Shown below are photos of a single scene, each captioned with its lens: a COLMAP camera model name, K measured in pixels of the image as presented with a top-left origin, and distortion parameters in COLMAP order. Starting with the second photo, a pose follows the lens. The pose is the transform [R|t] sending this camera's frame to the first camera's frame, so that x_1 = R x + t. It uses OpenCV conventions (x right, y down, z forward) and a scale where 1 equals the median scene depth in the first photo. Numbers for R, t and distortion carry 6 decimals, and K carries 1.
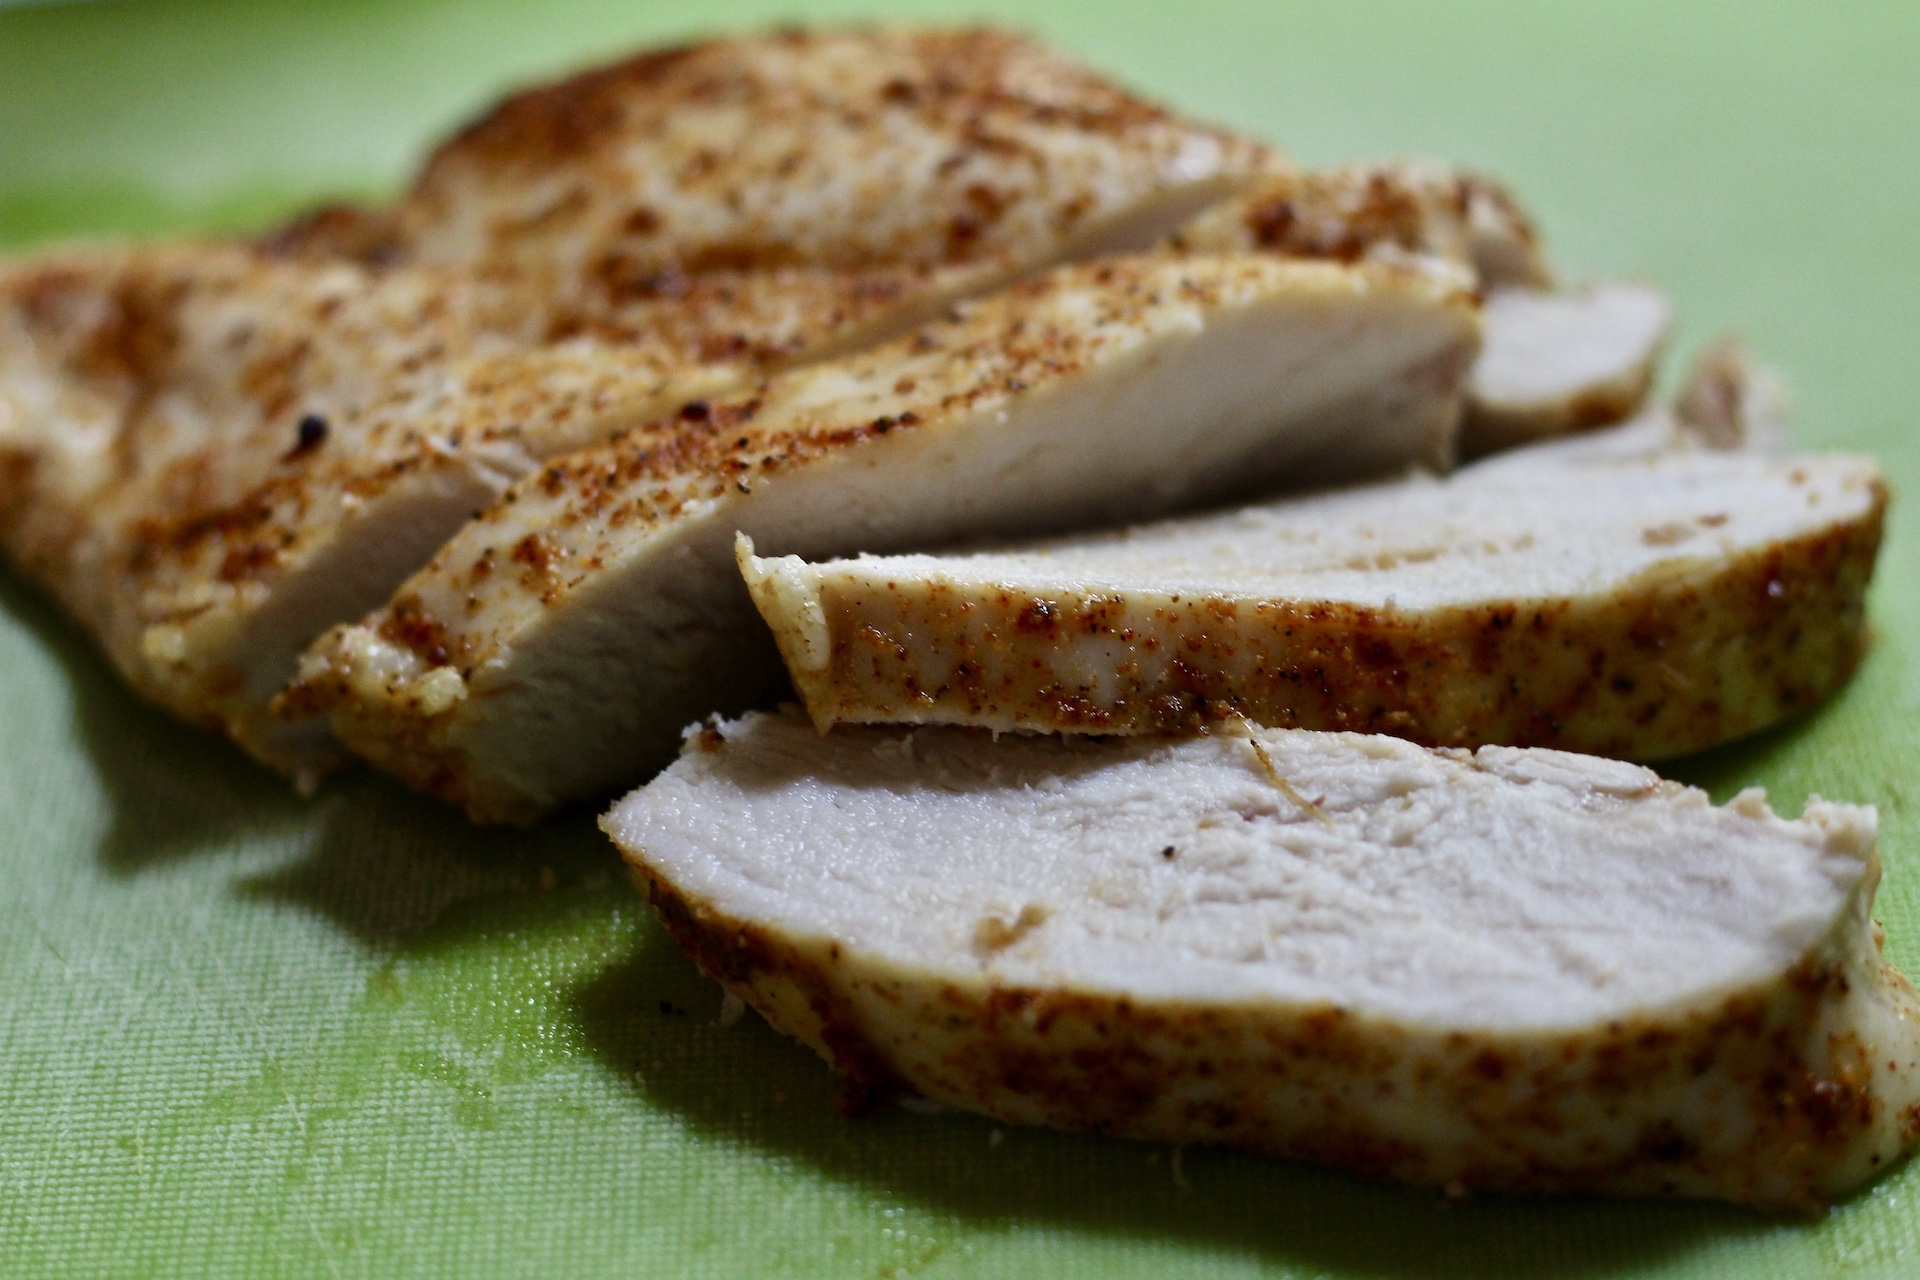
lens RADIAL K [[5201.8, 0, 961.6], [0, 5201.8, 637.9], [0, 0, 1]] dist [-0.083819, 0.000000]
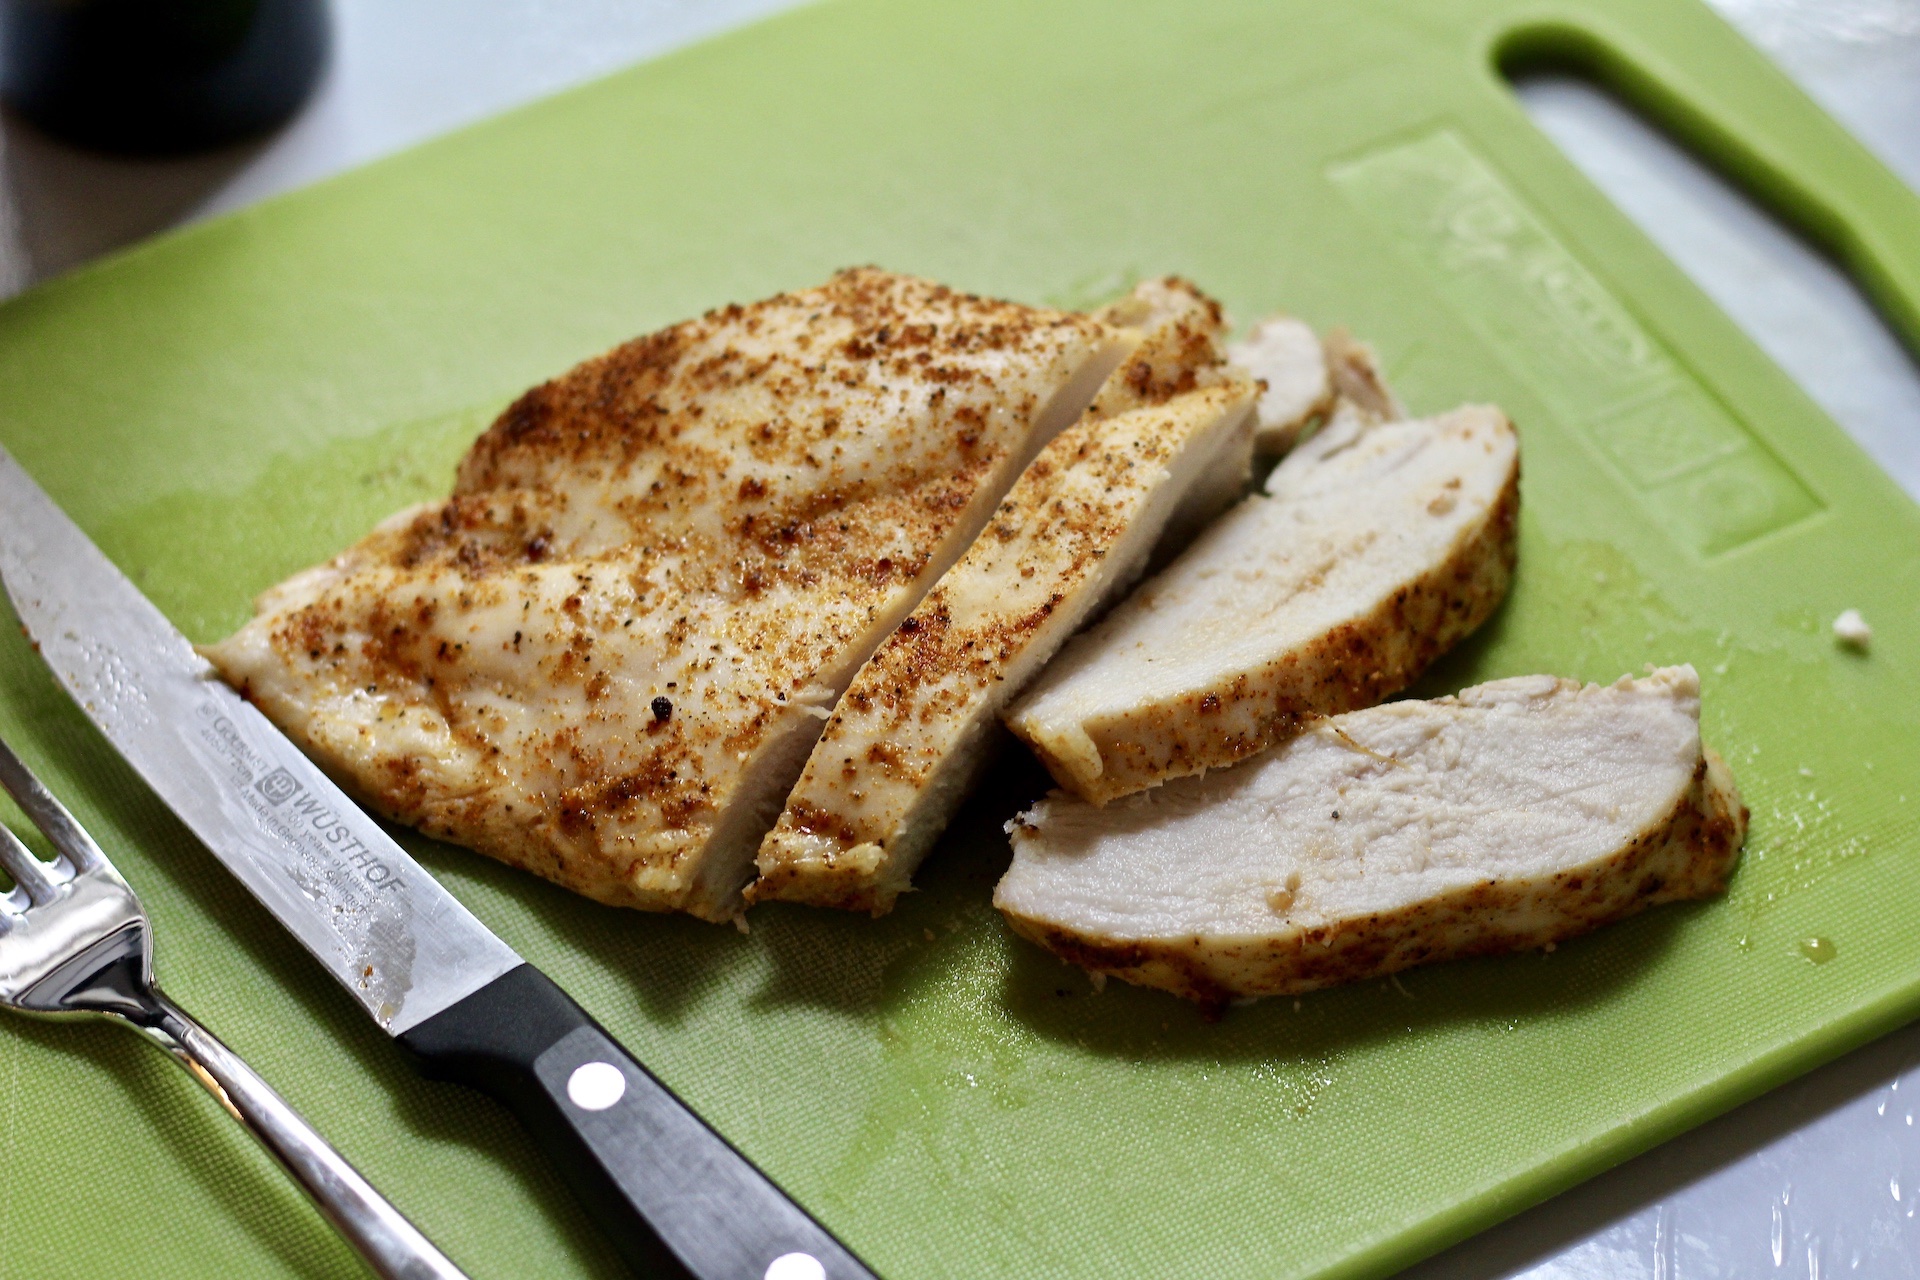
lens RADIAL K [[5201.8, 0, 959.2], [0, 5201.8, 642.2], [0, 0, 1]] dist [-0.083819, 0.000000]
pose [[0.855129, -0.337156, 0.393803, -0.693069], [0.234995, 0.929197, 0.285254, -0.508798], [-0.462096, -0.151387, 0.873813, -0.415510]]
